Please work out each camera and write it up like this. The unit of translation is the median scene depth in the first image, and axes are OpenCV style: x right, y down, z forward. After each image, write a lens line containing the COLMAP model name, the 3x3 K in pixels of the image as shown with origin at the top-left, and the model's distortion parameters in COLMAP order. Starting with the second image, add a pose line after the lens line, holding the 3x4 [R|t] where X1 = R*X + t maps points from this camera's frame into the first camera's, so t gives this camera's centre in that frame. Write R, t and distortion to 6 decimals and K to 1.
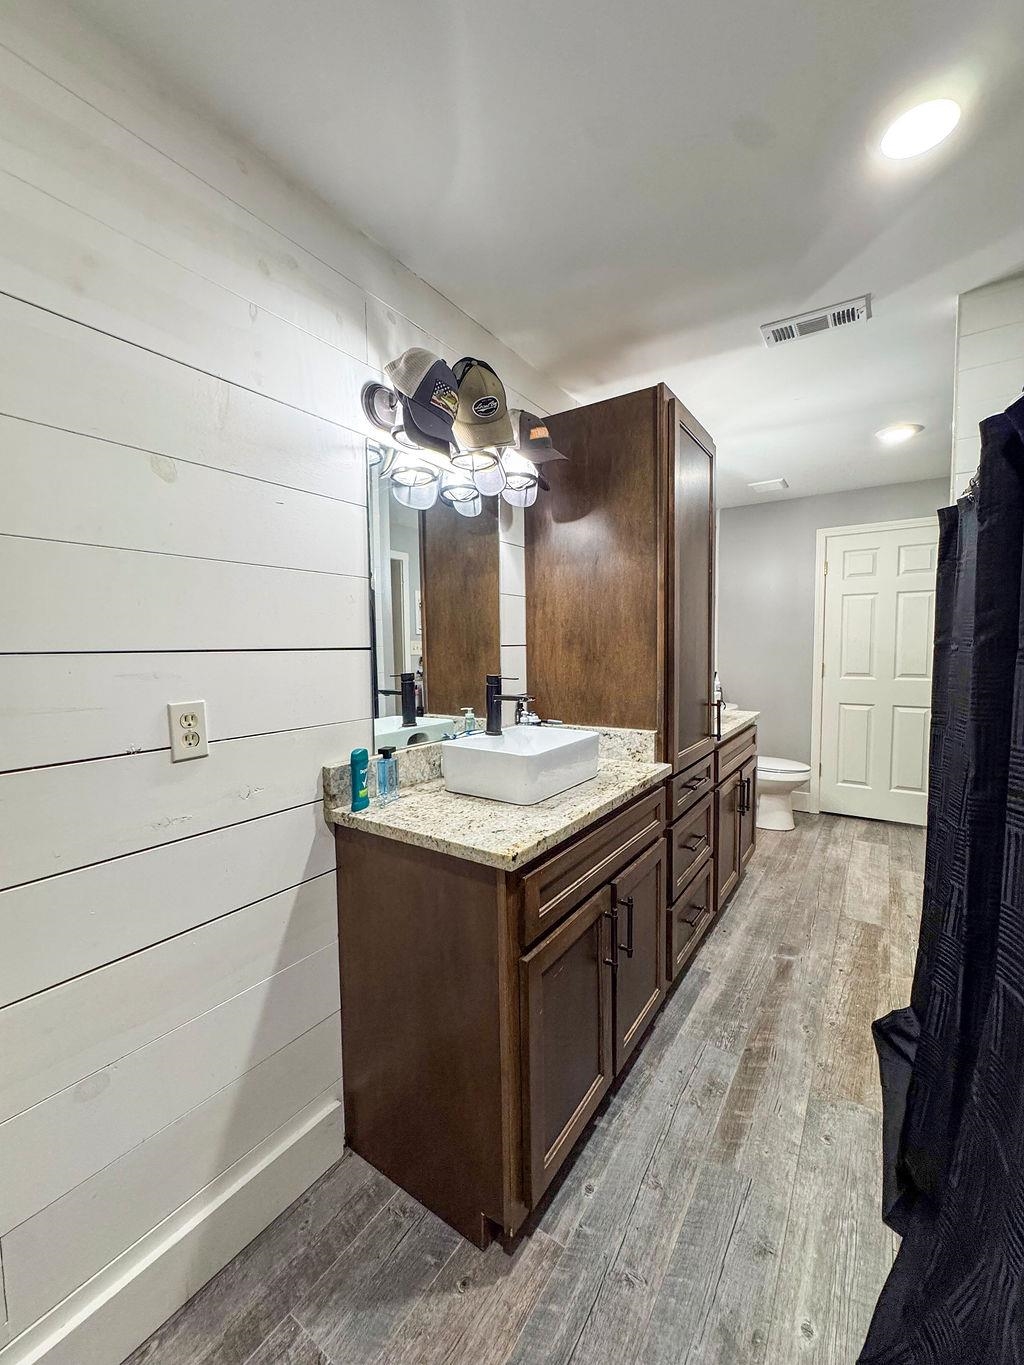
lens RADIAL K [[544.8, 0, 503.6], [0, 544.8, 683.0], [0, 0, 1]] dist [-0.003173, -0.000033]
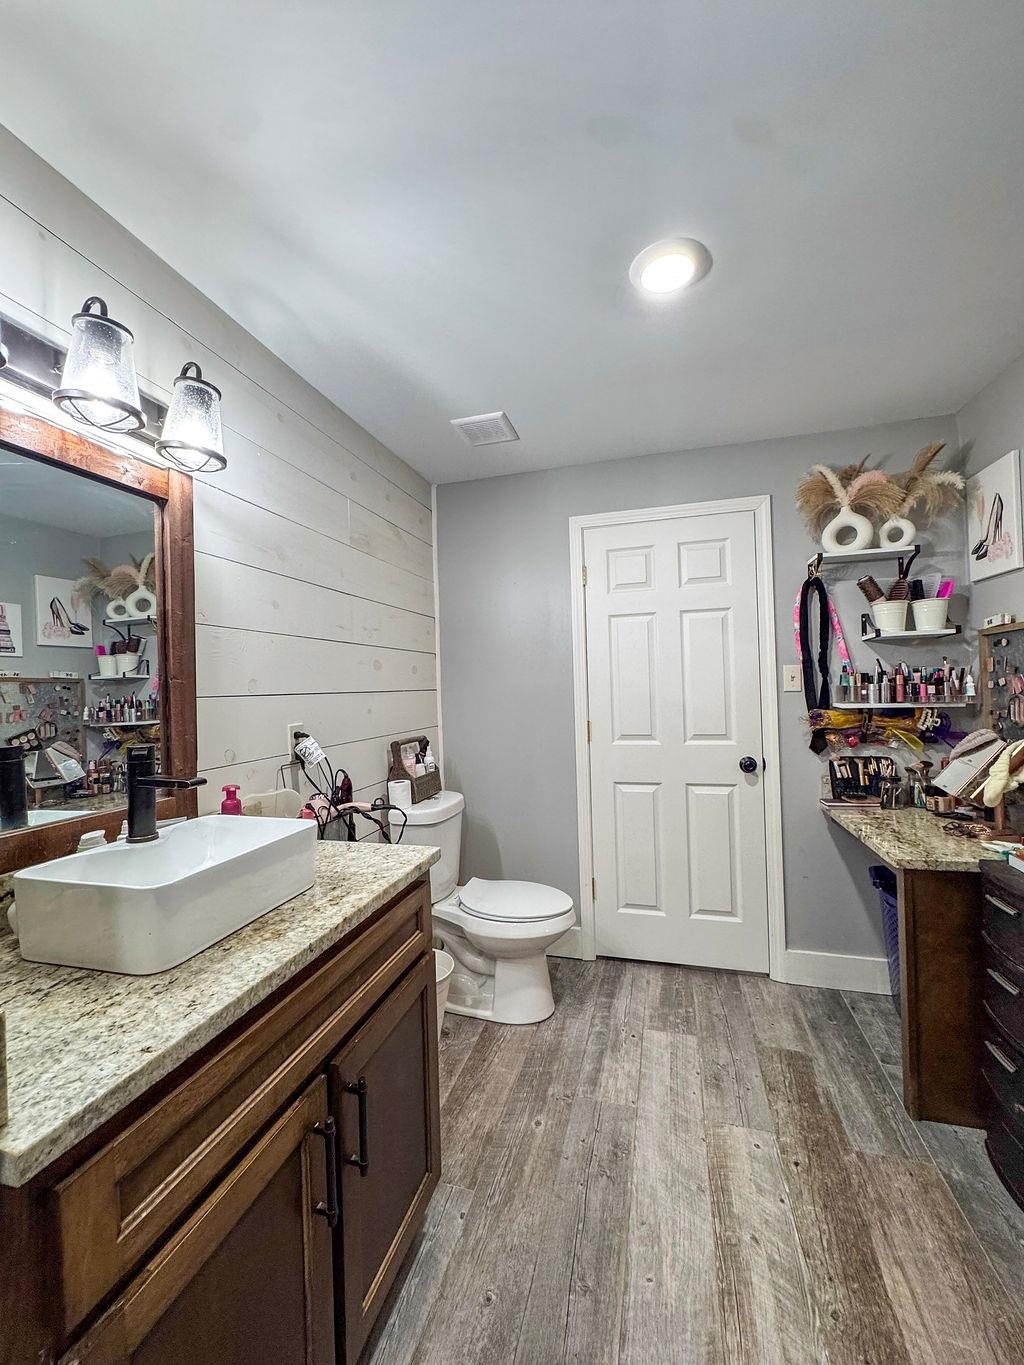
lens RADIAL K [[544.8, 0, 516.3], [0, 544.8, 684.2], [0, 0, 1]] dist [-0.003173, -0.000033]
pose [[0.942838, -0.013445, 0.332981, 0.299085], [0.041824, 0.996059, -0.078207, -0.031951], [-0.330617, 0.087663, 0.939685, 0.428876]]
